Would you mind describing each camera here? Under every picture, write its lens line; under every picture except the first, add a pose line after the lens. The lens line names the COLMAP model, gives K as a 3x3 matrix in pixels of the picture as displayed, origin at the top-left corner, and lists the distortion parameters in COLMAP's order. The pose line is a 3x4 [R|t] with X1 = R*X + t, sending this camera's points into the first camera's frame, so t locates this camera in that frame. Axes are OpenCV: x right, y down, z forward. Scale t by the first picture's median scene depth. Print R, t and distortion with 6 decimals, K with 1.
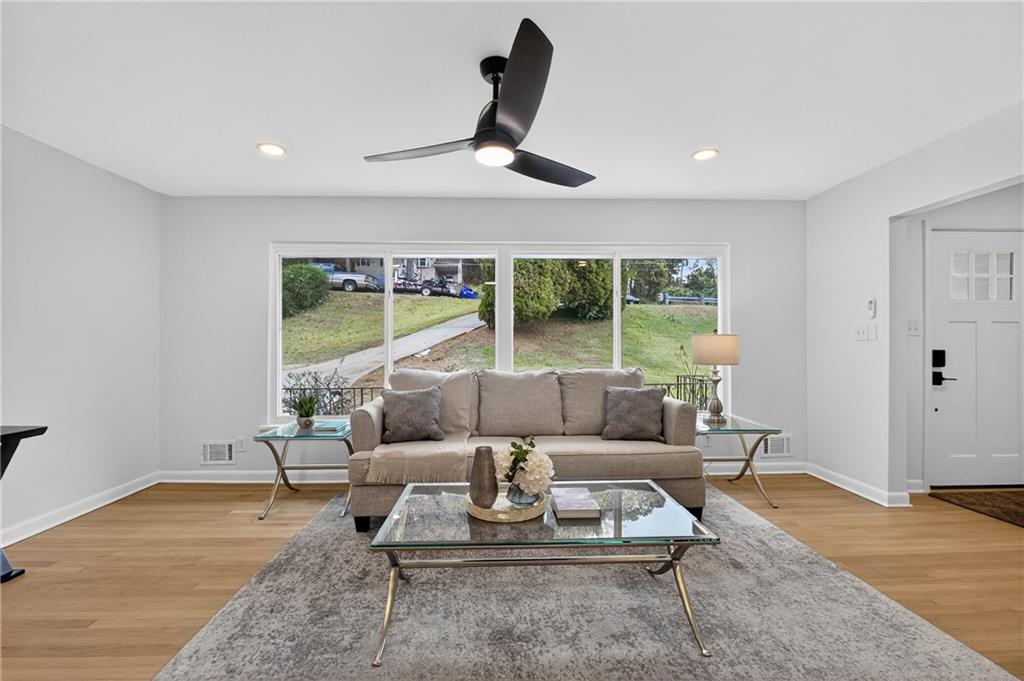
lens RADIAL K [[450.4, 0, 512.0], [0, 450.4, 340.5], [0, 0, 1]] dist [-0.005702, -0.000420]
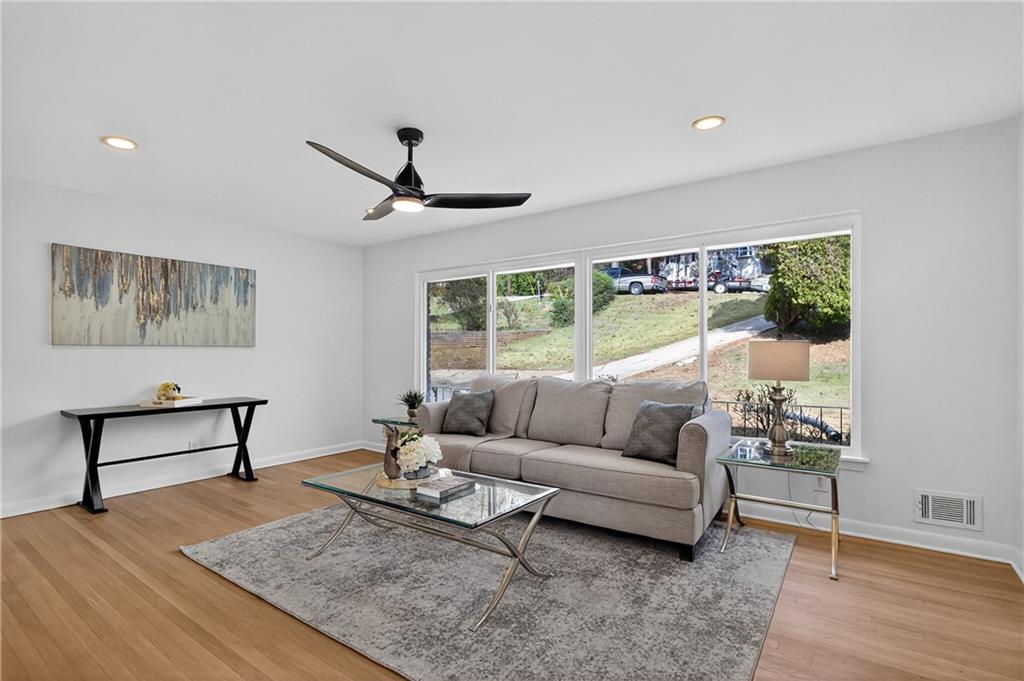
lens RADIAL K [[513.0, 0, 512.8], [0, 513.0, 351.0], [0, 0, 1]] dist [-0.002377, -0.000053]
pose [[0.775357, -0.000244, -0.631523, 0.654425], [0.006261, 0.999954, 0.007300, -0.004642], [0.631492, -0.009614, 0.775322, 0.034650]]
